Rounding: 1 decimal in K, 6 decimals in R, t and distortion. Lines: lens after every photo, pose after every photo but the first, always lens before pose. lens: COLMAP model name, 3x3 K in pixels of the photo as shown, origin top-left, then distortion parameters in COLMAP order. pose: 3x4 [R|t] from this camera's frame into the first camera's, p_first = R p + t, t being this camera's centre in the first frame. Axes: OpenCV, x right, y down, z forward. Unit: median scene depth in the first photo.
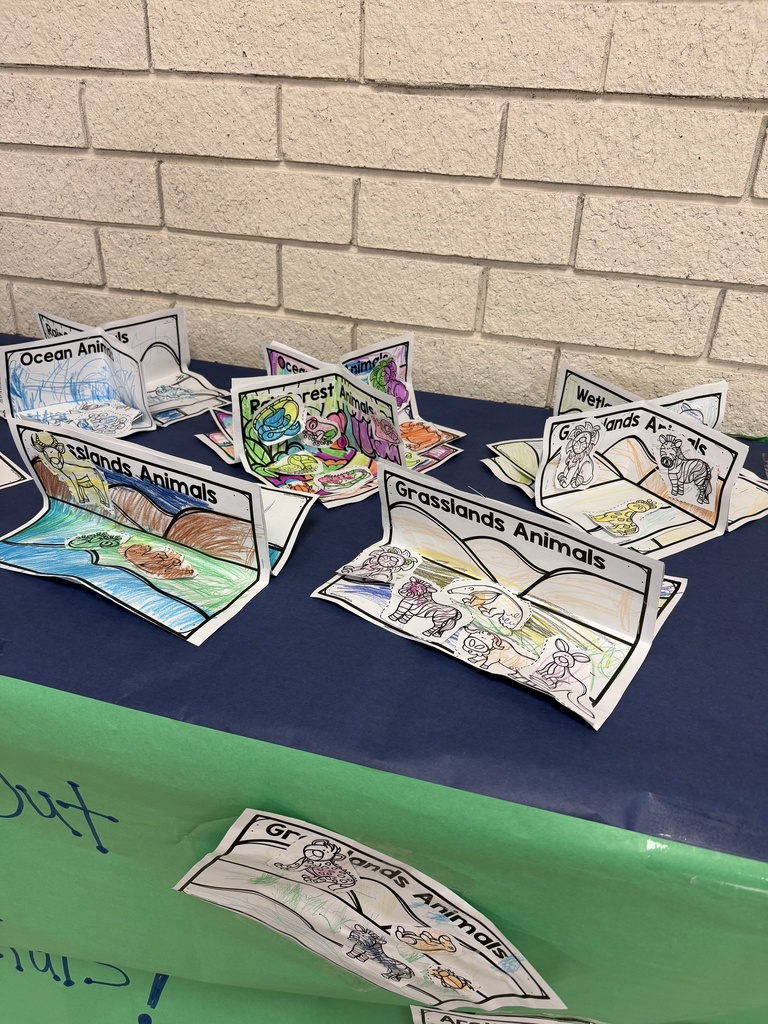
lens RADIAL K [[742.5, 0, 384.0], [0, 742.5, 512.0], [0, 0, 1]] dist [0.017584, -0.035202]
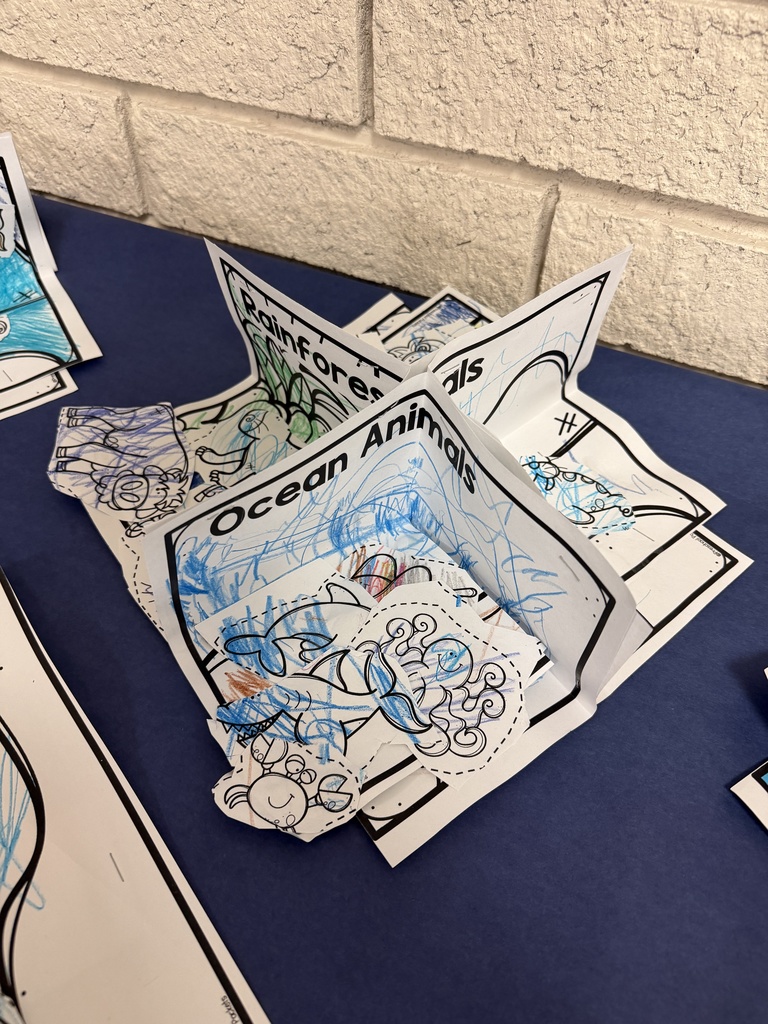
lens RADIAL K [[741.5, 0, 365.8], [0, 741.5, 510.7], [0, 0, 1]] dist [0.005434, -0.032580]
pose [[0.987780, 0.095227, -0.123377, -0.378406], [-0.042845, 0.927043, 0.372500, -0.322021], [0.149848, -0.362662, 0.919794, 0.711673]]
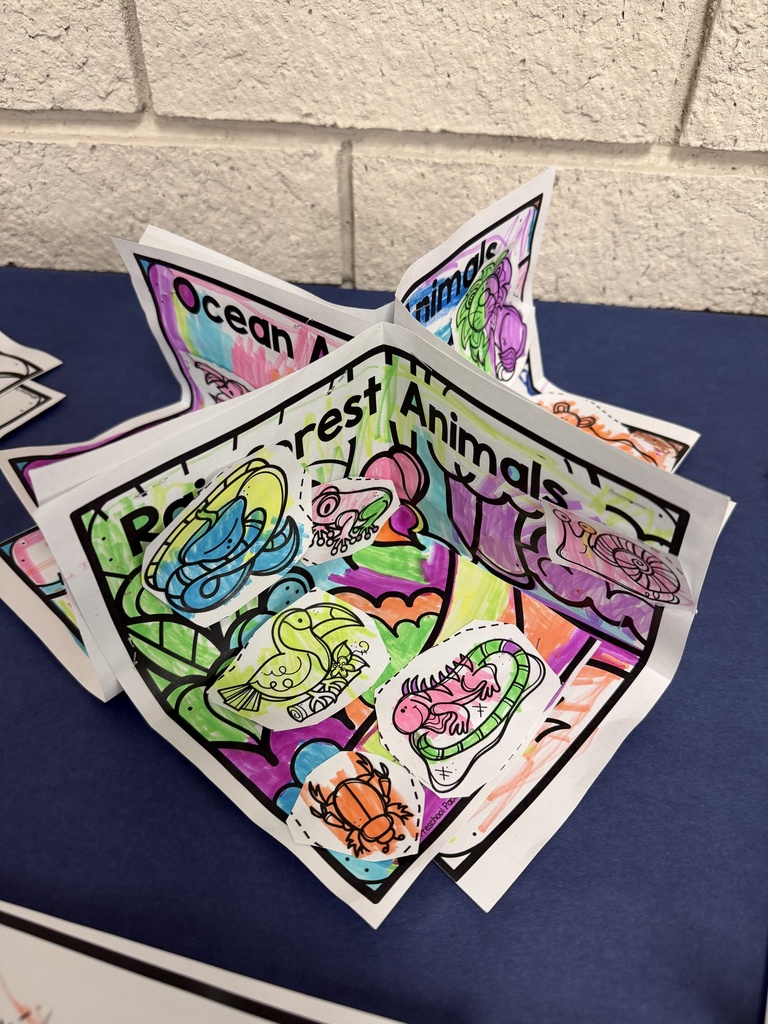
lens RADIAL K [[763.6, 0, 384.0], [0, 763.6, 512.0], [0, 0, 1]] dist [0.005998, -0.072281]
pose [[0.984120, -0.136989, 0.112882, -0.104060], [0.104955, 0.961929, 0.252343, -0.187210], [-0.143153, -0.236488, 0.961031, 0.639857]]
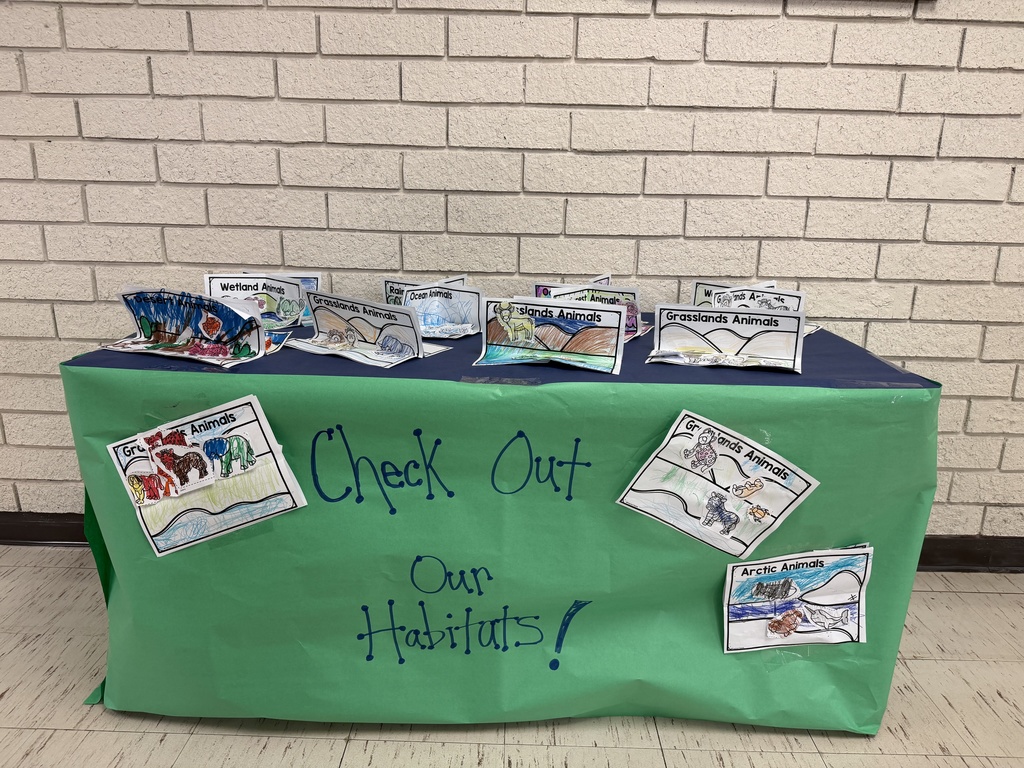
lens RADIAL K [[725.0, 0, 512.0], [0, 725.0, 384.0], [0, 0, 1]] dist [0.175389, -0.369540]
pose [[0.964890, -0.089371, 0.246982, -0.680812], [0.147610, 0.962297, -0.228464, 0.407939], [-0.217252, 0.256900, 0.941703, -0.592259]]
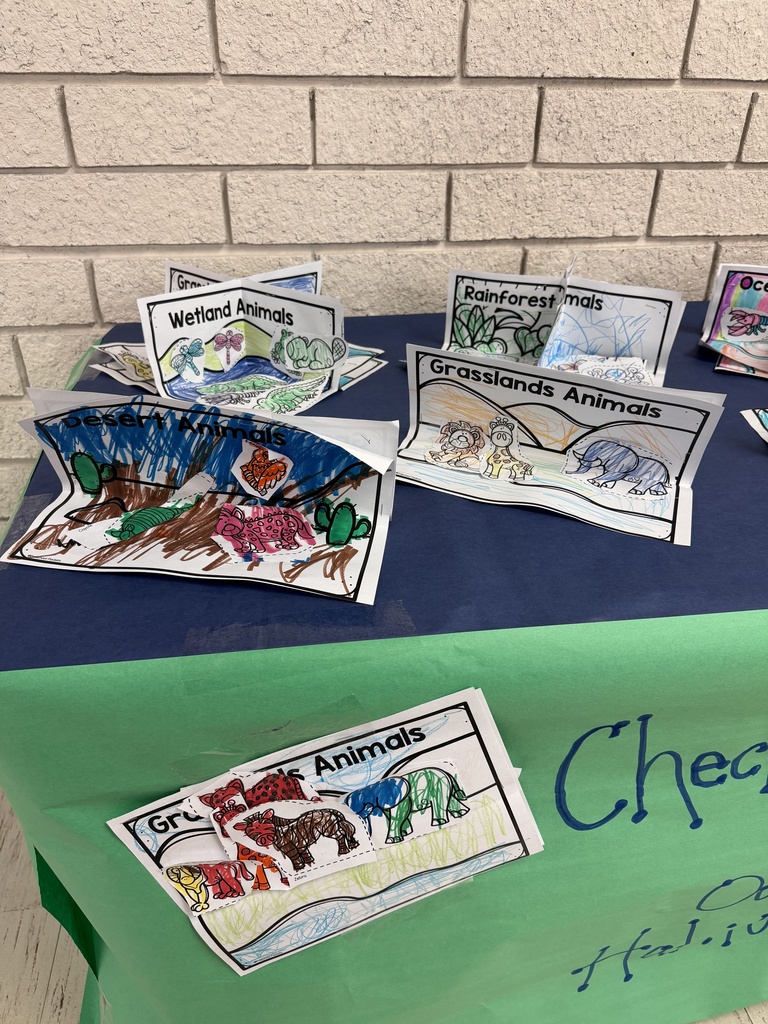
lens RADIAL K [[742.5, 0, 384.0], [0, 742.5, 512.0], [0, 0, 1]] dist [0.017584, -0.035202]
pose [[0.907803, -0.247150, 0.338837, -1.001364], [0.228917, 0.968950, 0.093450, -0.110917], [-0.351413, -0.007268, 0.936192, 0.241424]]
